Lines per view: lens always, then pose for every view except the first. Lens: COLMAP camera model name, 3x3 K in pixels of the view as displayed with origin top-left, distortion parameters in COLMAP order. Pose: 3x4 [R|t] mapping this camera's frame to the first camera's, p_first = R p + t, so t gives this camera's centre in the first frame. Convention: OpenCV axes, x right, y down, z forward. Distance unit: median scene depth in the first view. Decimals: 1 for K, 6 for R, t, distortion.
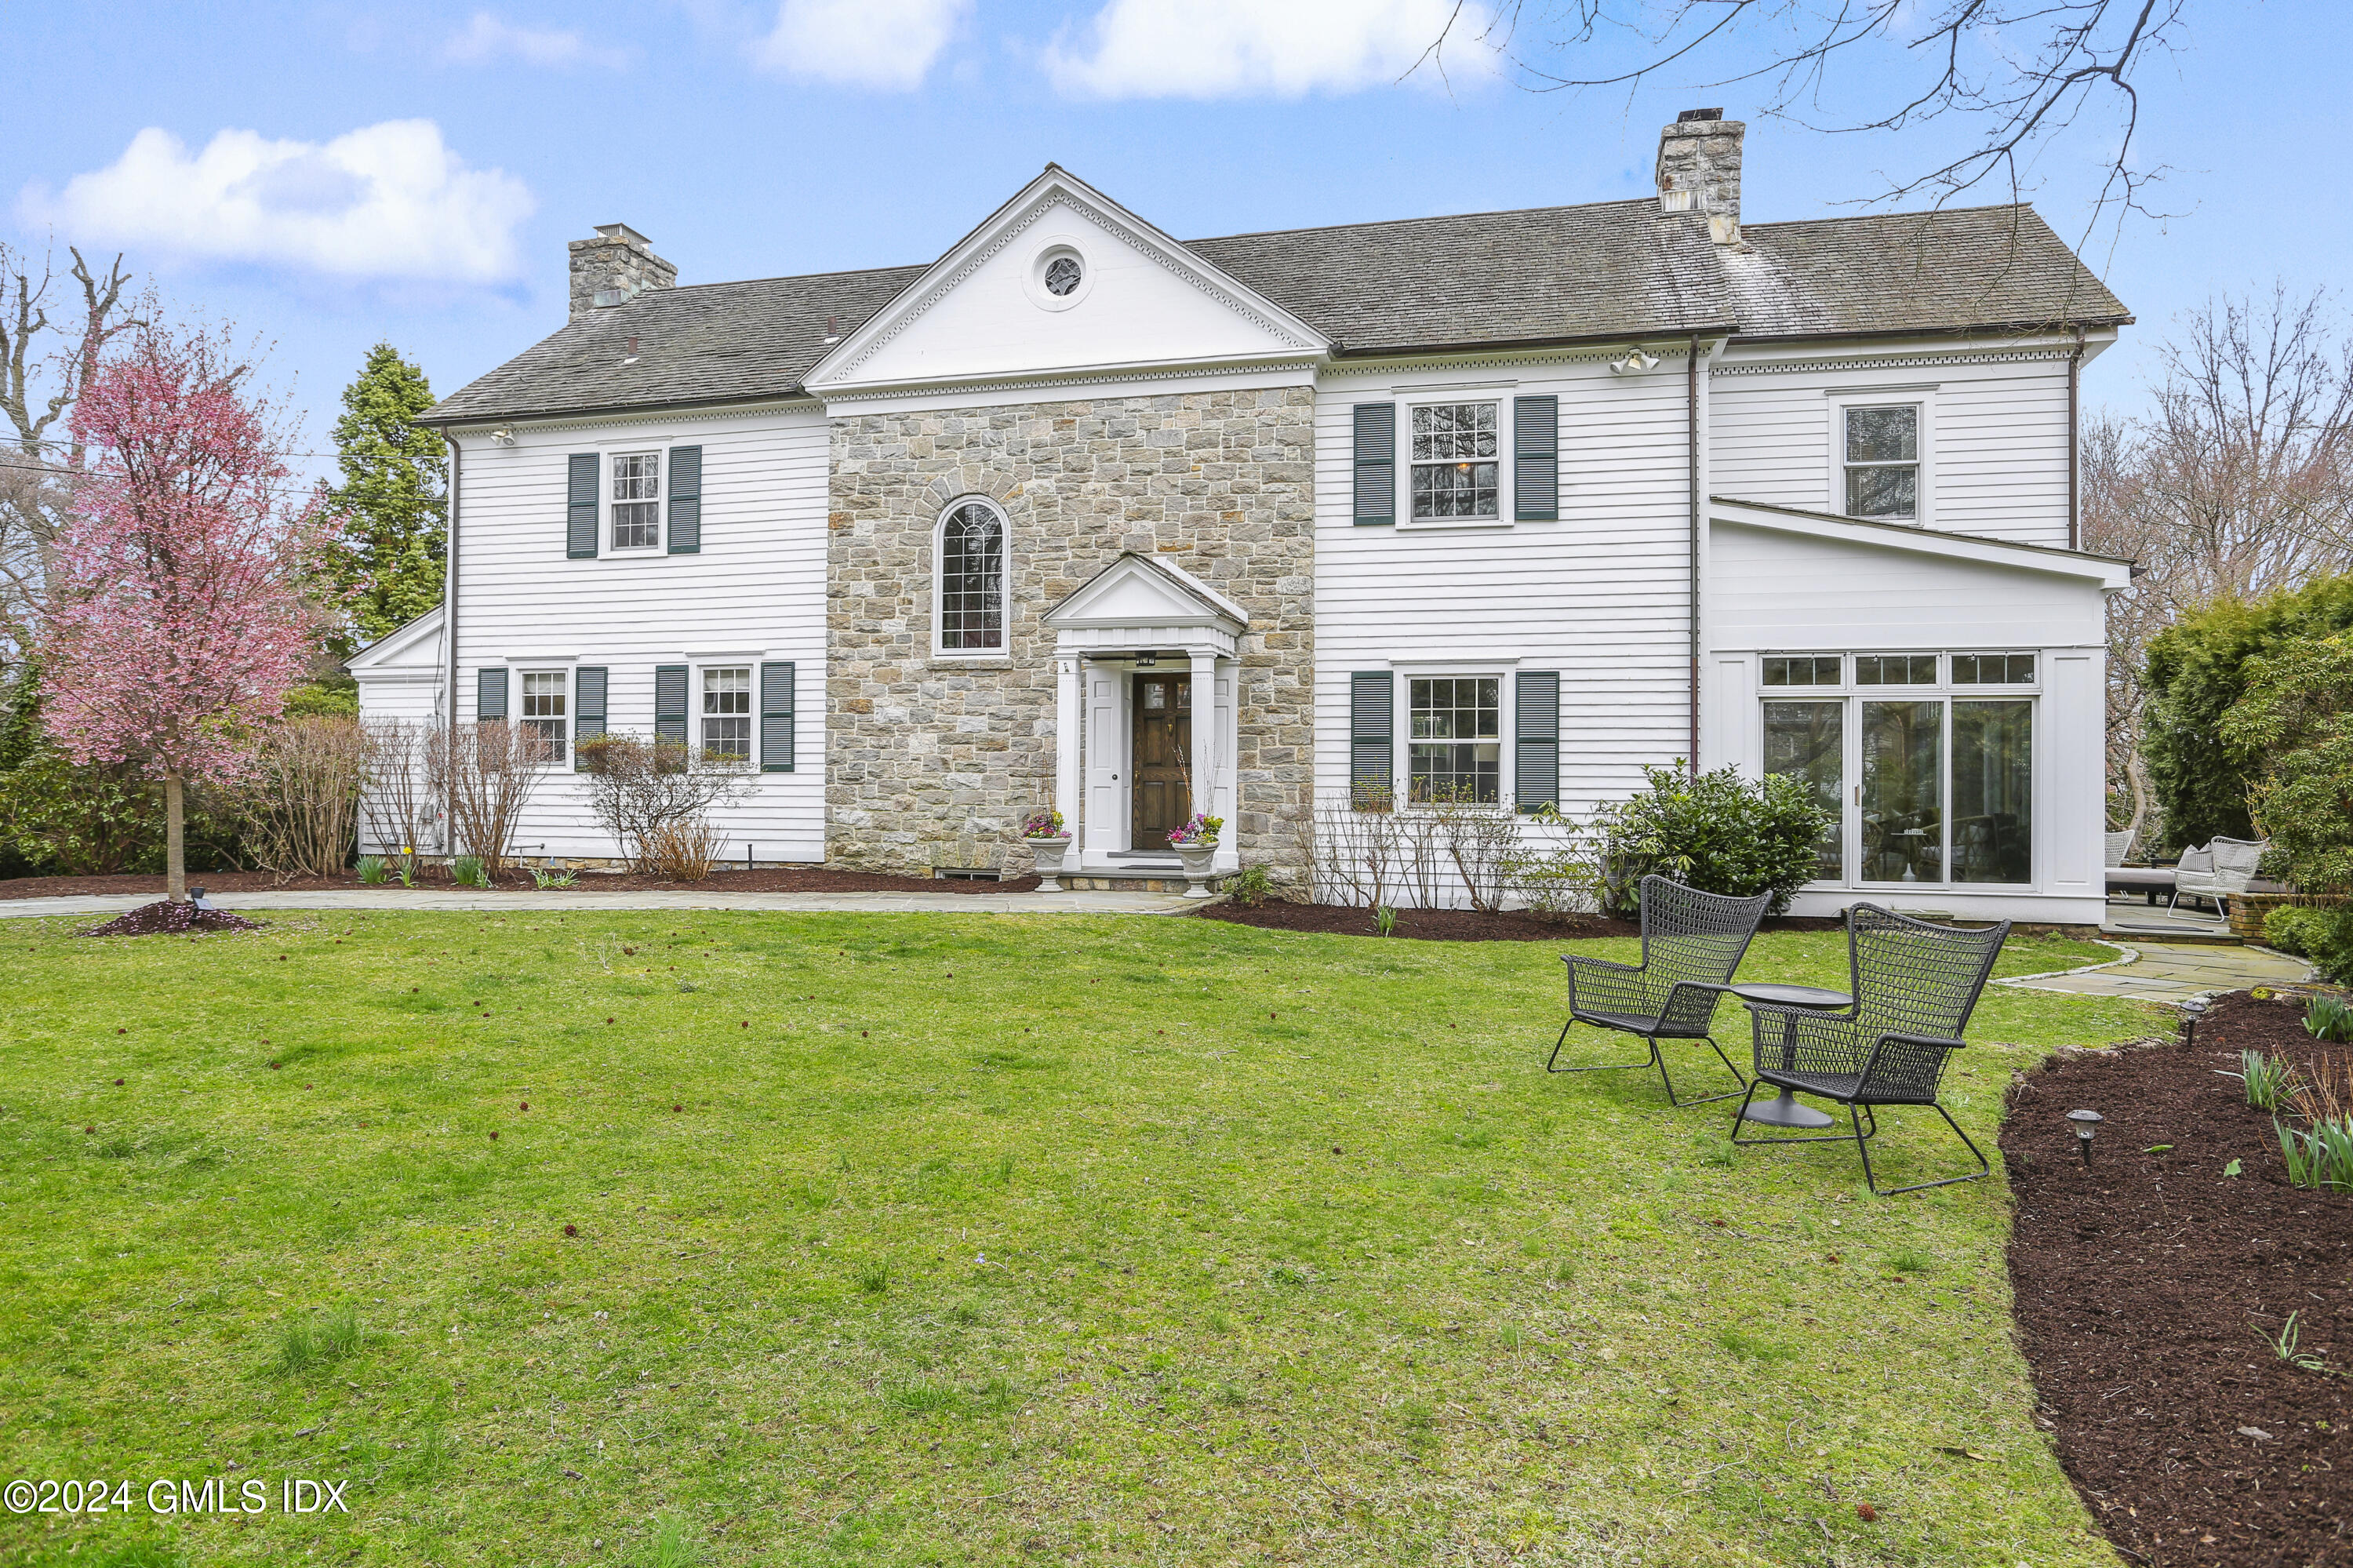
lens RADIAL K [[1458.3, 0, 1176.3], [0, 1458.3, 794.7], [0, 0, 1]] dist [-0.007841, -0.000599]
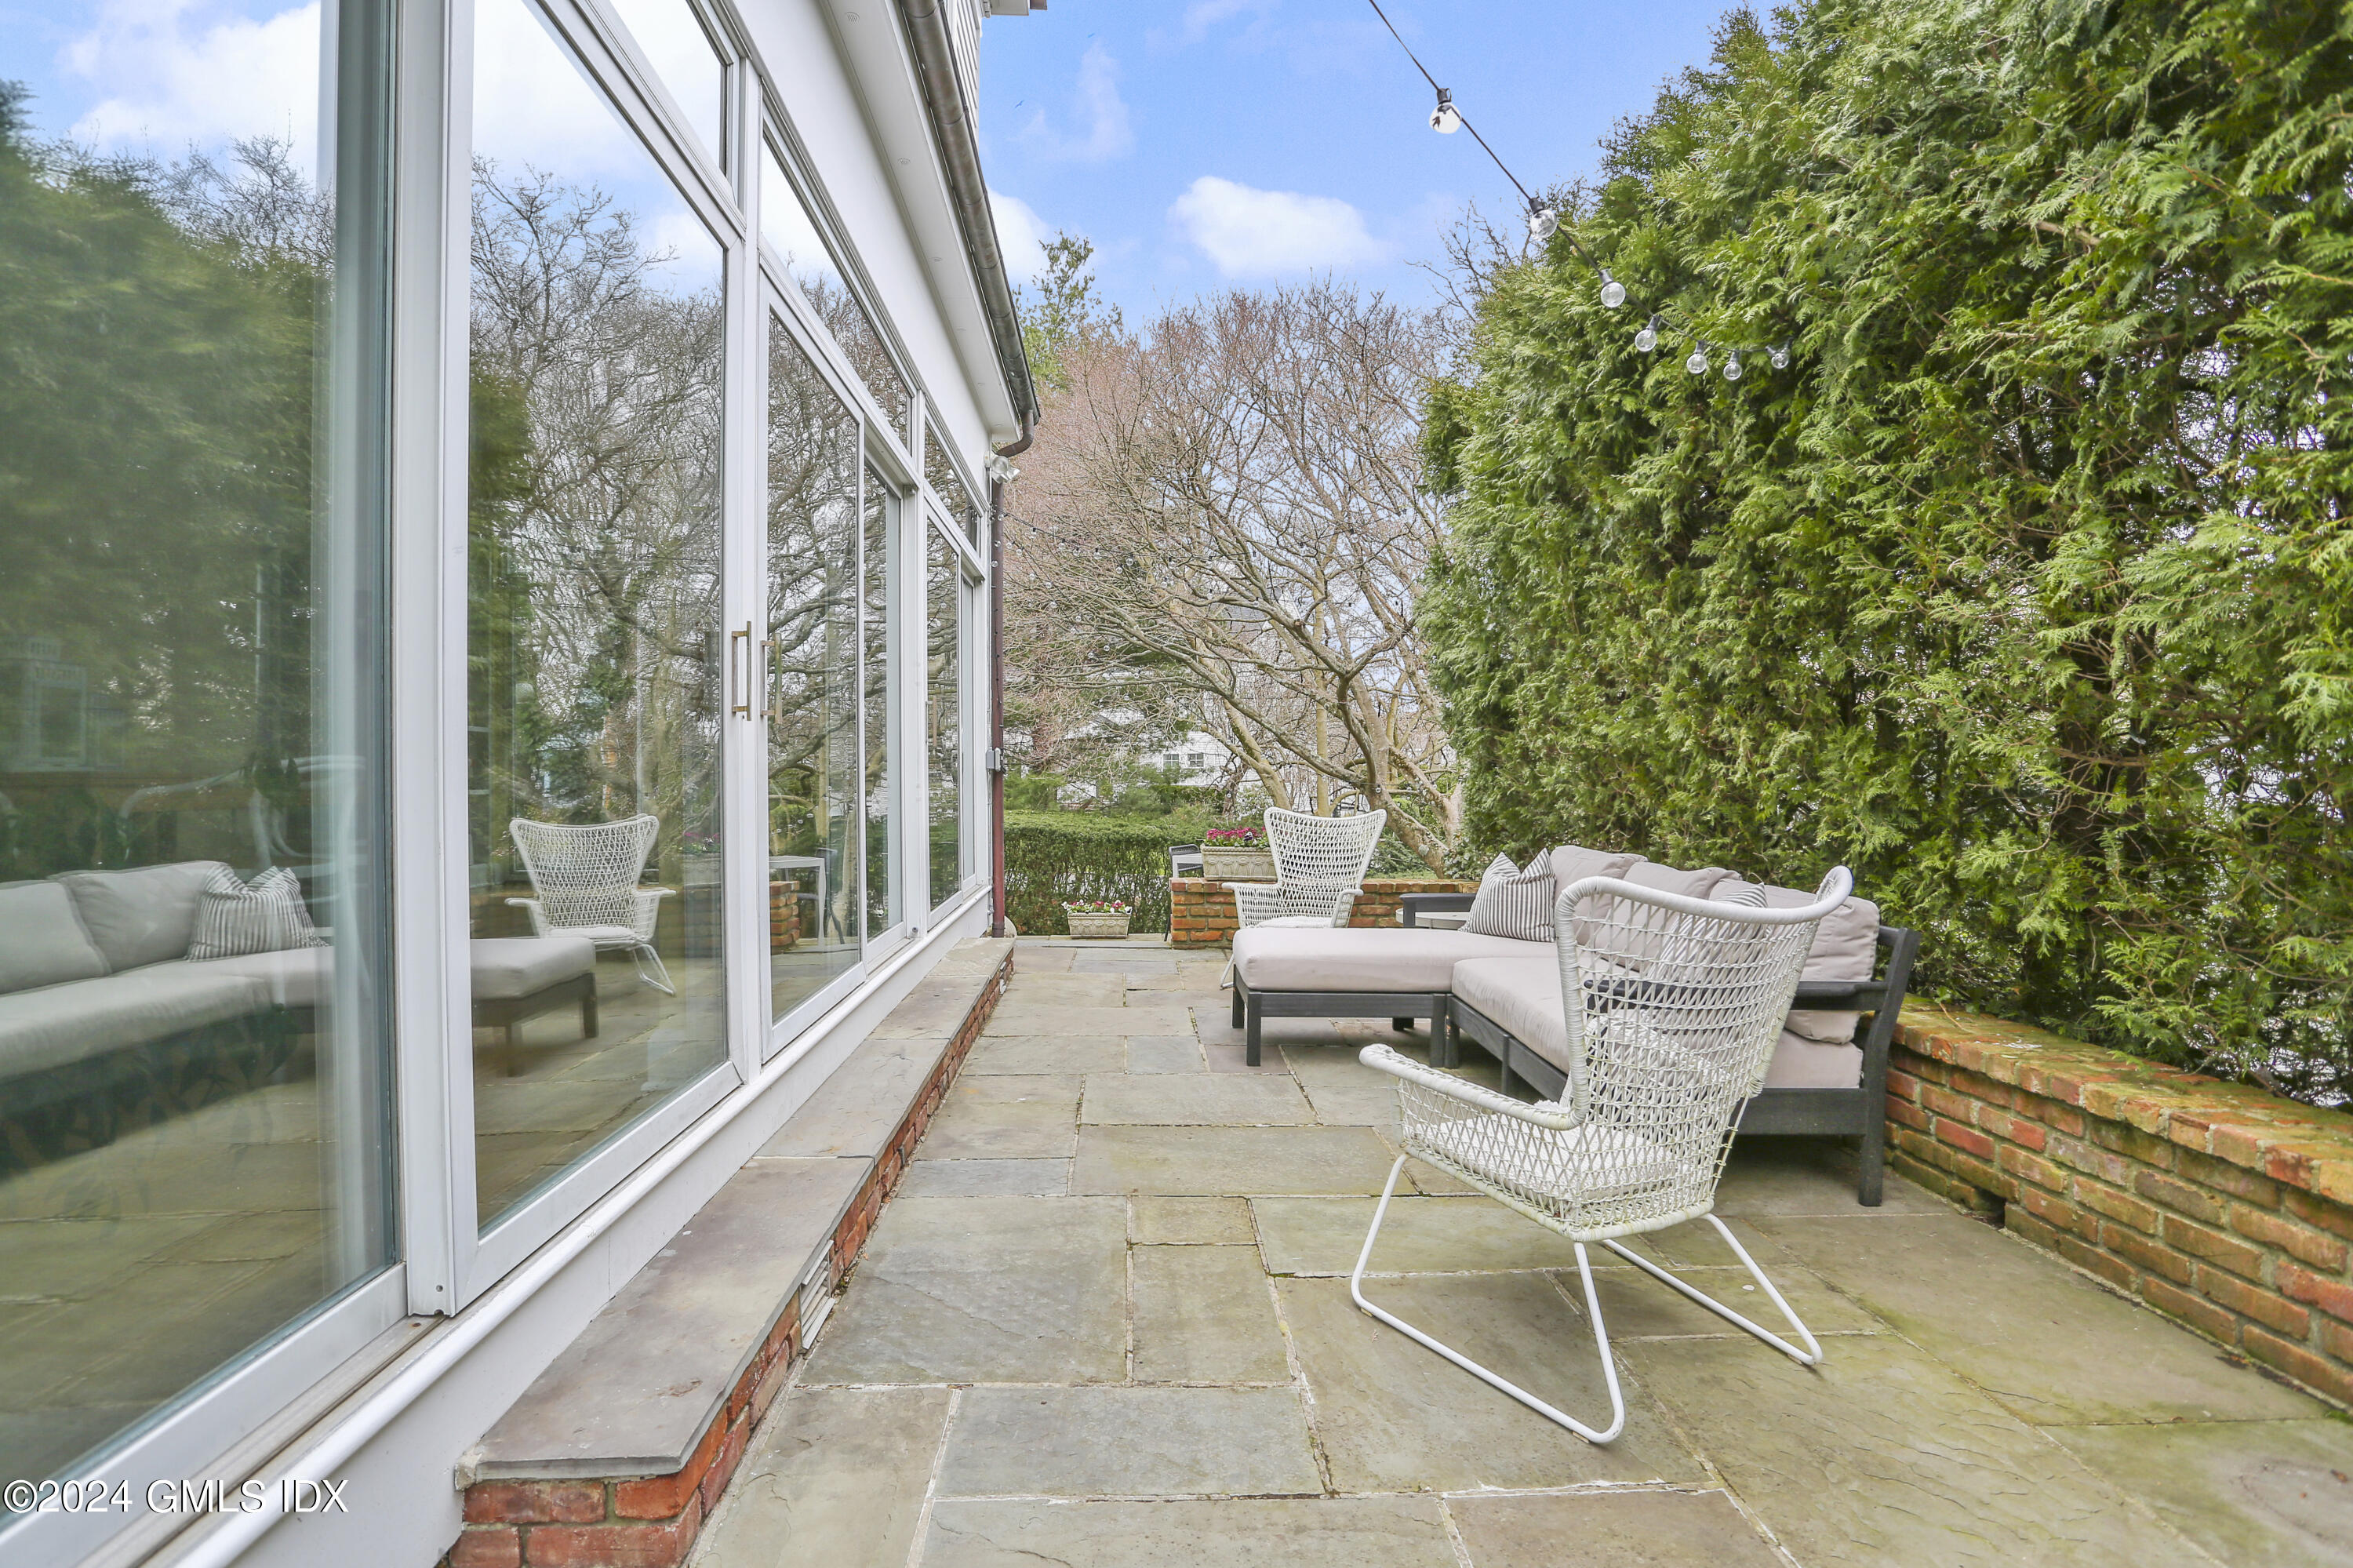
lens RADIAL K [[1137.1, 0, 1174.9], [0, 1137.1, 773.7], [0, 0, 1]] dist [-0.037784, 0.001798]
pose [[0.955447, -0.010379, 0.294980, 0.514019], [0.008770, 0.999939, 0.006779, 0.012073], [-0.295032, -0.003890, 0.955479, 0.721760]]
